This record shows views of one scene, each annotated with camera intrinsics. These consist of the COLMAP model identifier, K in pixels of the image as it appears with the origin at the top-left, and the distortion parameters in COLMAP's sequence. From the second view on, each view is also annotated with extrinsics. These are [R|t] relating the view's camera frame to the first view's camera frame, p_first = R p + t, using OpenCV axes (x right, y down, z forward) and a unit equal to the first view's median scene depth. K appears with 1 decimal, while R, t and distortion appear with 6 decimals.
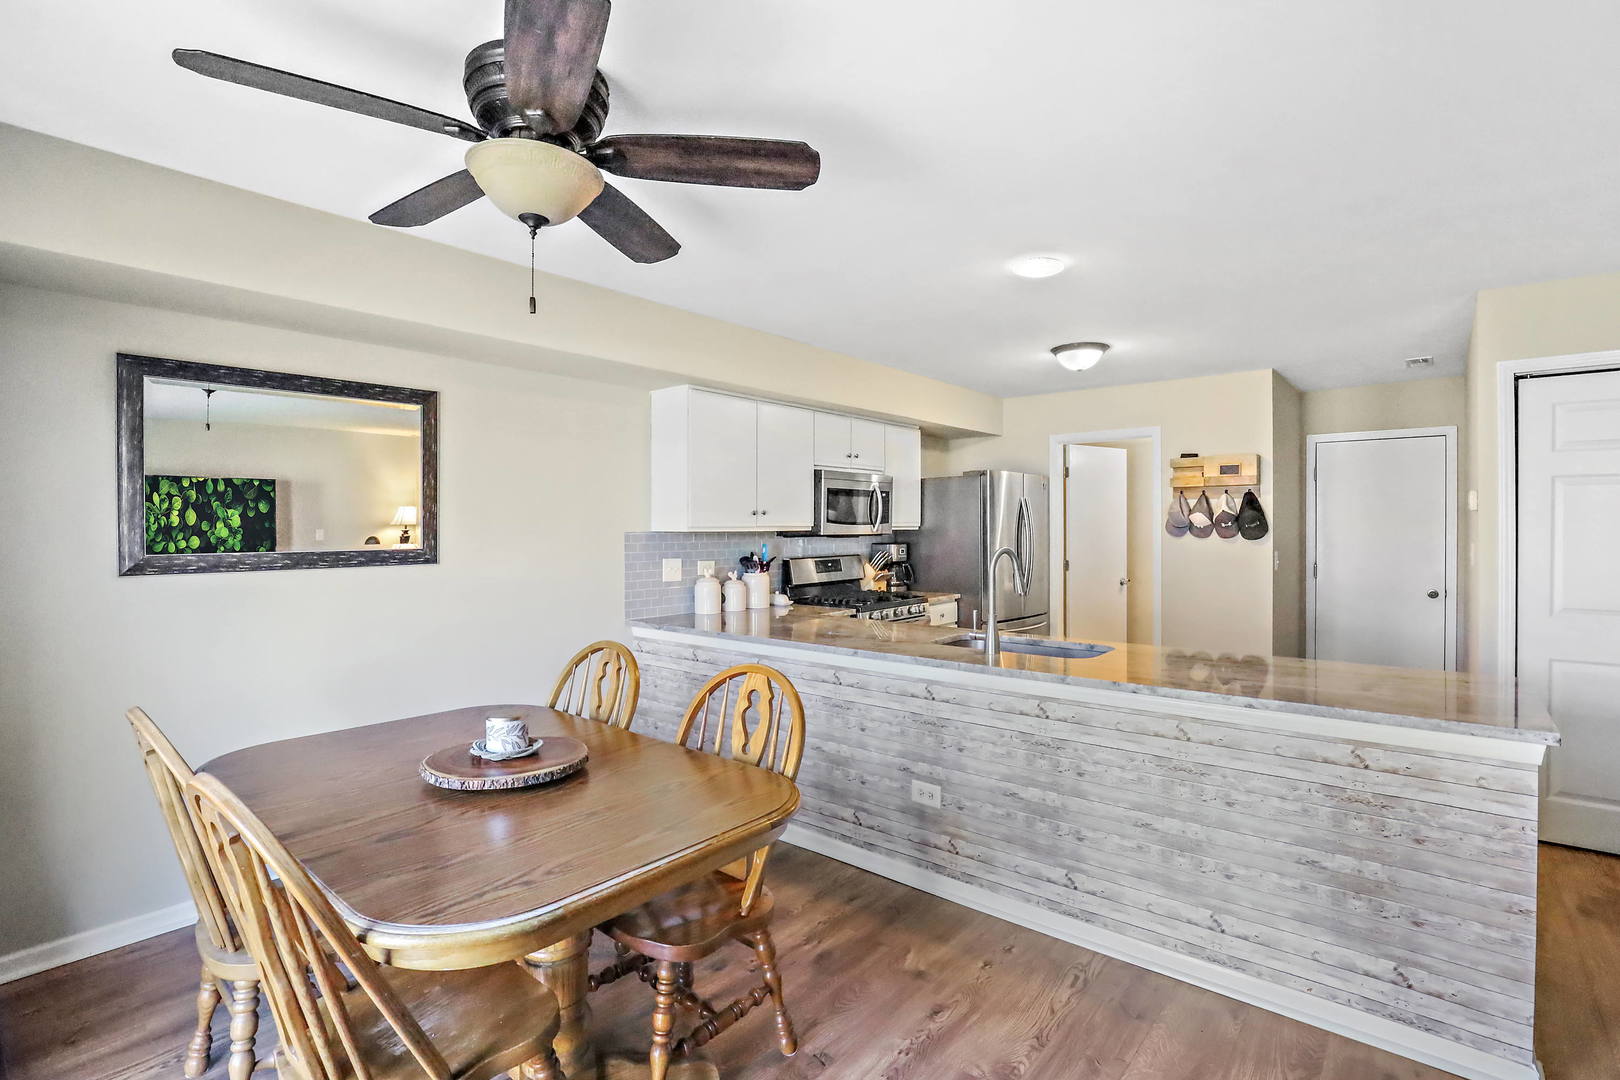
lens RADIAL K [[807.6, 0, 864.3], [0, 807.6, 531.6], [0, 0, 1]] dist [-0.002061, -0.000241]
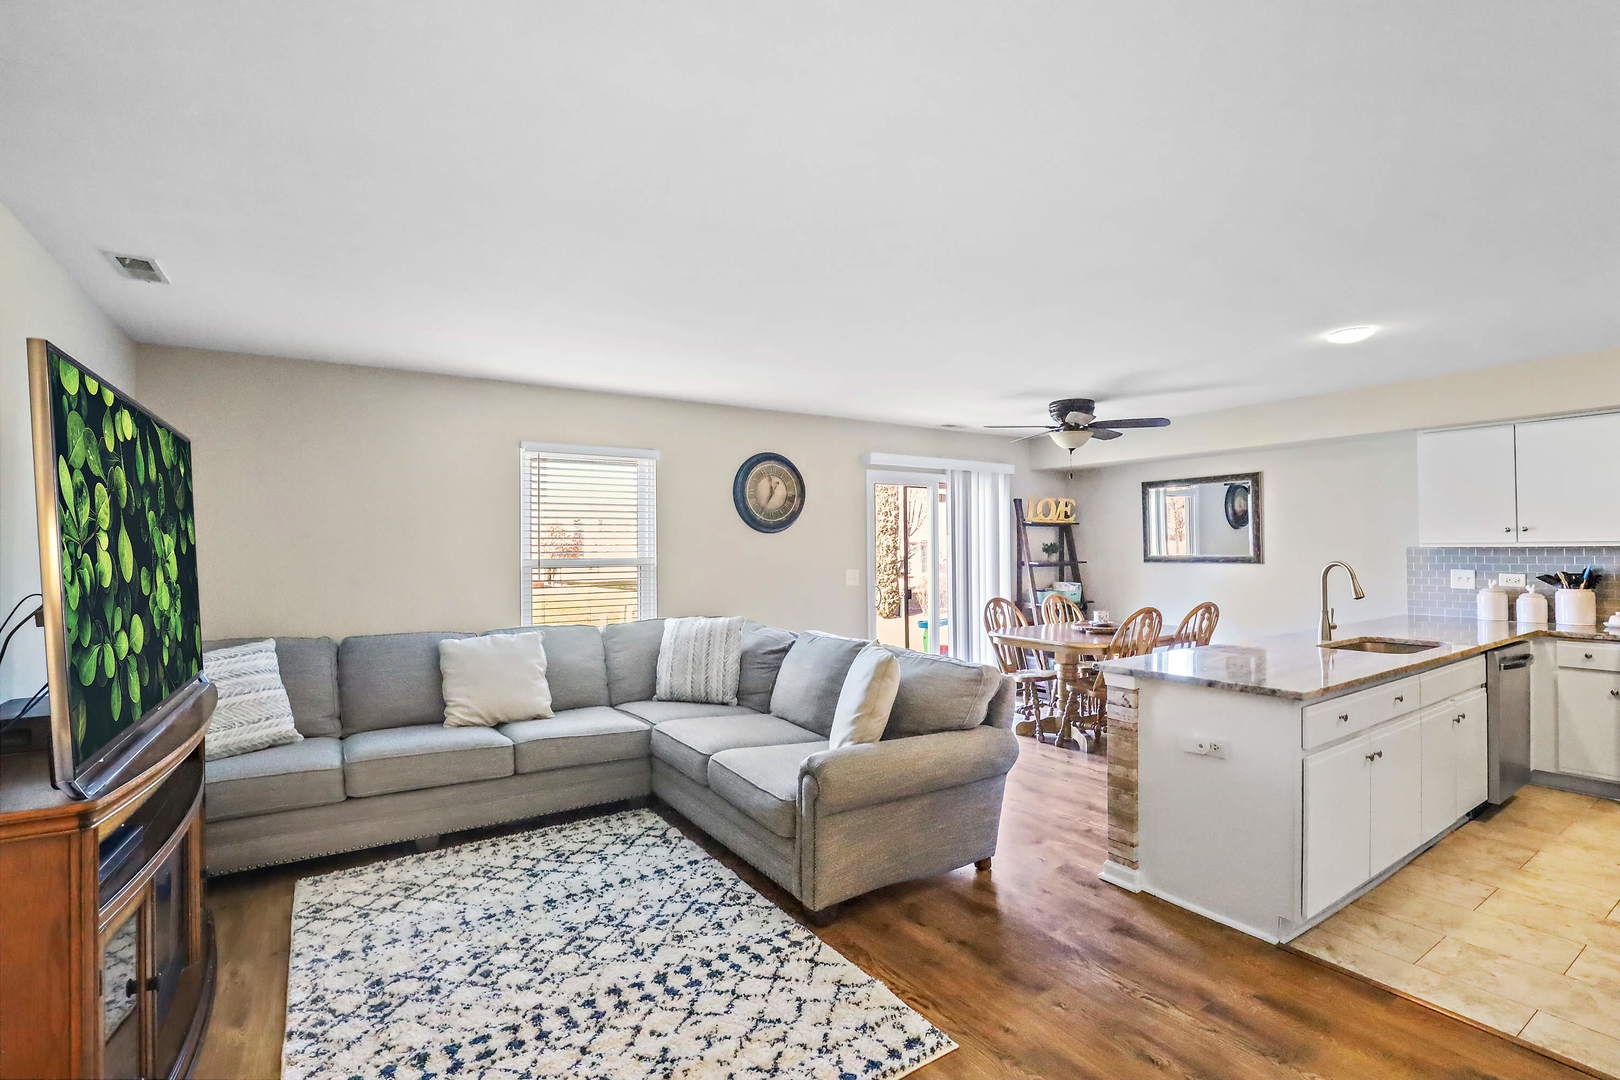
lens RADIAL K [[751.8, 0, 836.6], [0, 751.8, 539.8], [0, 0, 1]] dist [-0.002231, -0.000472]
pose [[-0.324660, -0.006039, -0.945811, 1.127663], [0.000098, 0.999979, -0.006419, -0.003806], [0.945831, -0.002177, -0.324653, 0.496163]]
